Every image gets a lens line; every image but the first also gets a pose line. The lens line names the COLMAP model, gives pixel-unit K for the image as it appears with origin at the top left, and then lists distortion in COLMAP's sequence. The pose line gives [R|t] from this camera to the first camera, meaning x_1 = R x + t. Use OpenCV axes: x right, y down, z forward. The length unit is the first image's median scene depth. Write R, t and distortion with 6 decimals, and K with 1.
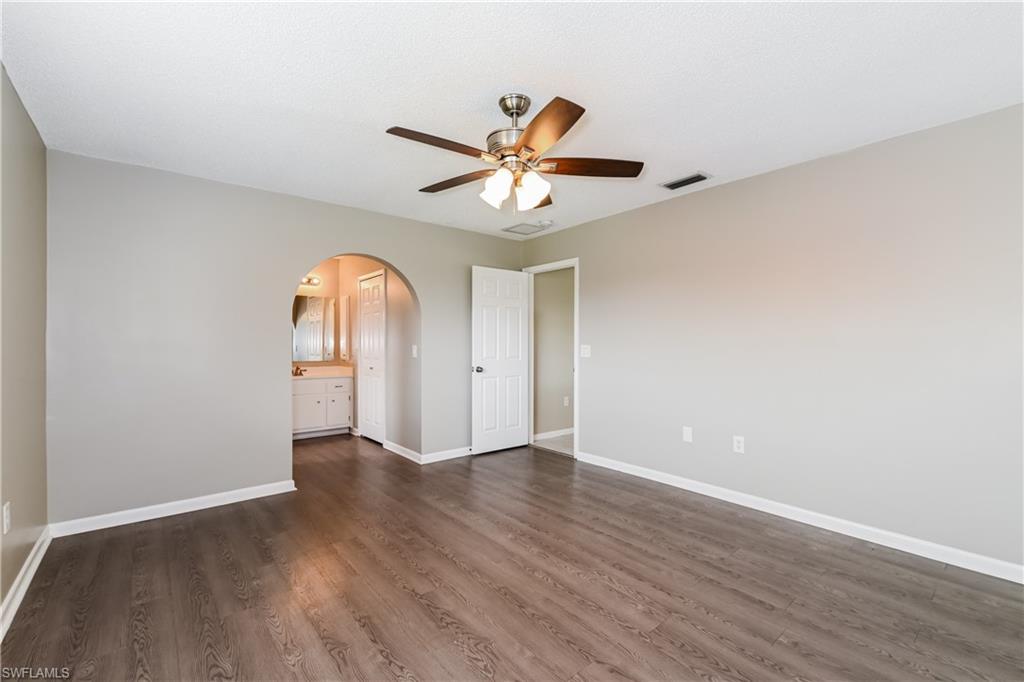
lens RADIAL K [[441.3, 0, 519.4], [0, 441.3, 342.3], [0, 0, 1]] dist [-0.002339, -0.000685]
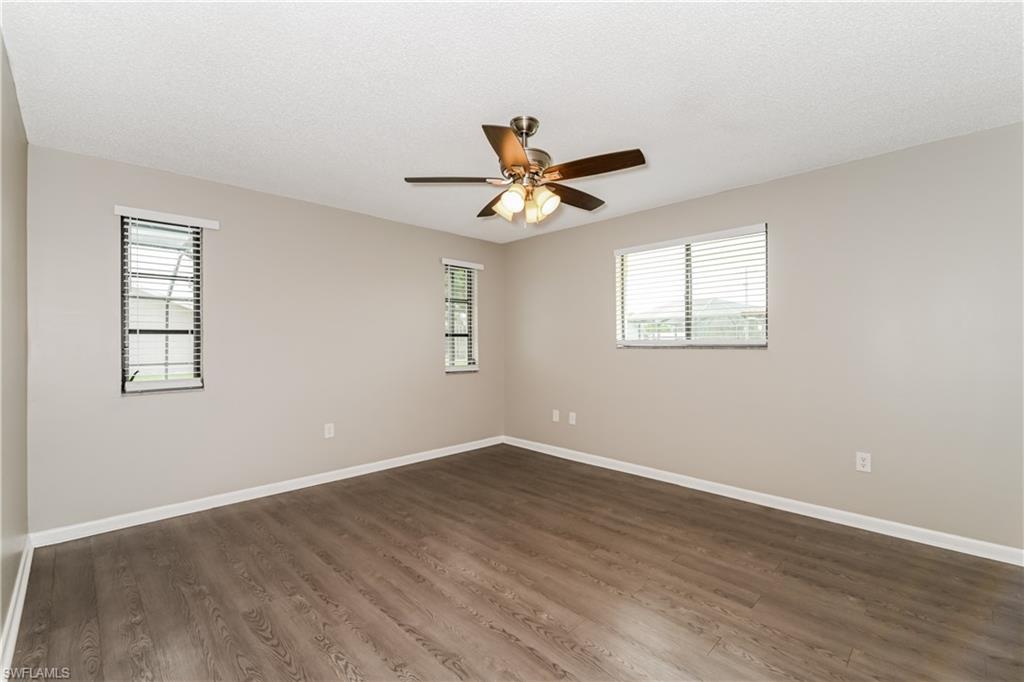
lens RADIAL K [[441.3, 0, 519.4], [0, 441.3, 342.3], [0, 0, 1]] dist [-0.002339, -0.000685]
pose [[-0.996507, 0.001491, -0.083491, 0.090485], [0.001557, 0.999999, -0.000724, -0.002591], [0.083490, -0.000851, -0.996508, 2.002999]]
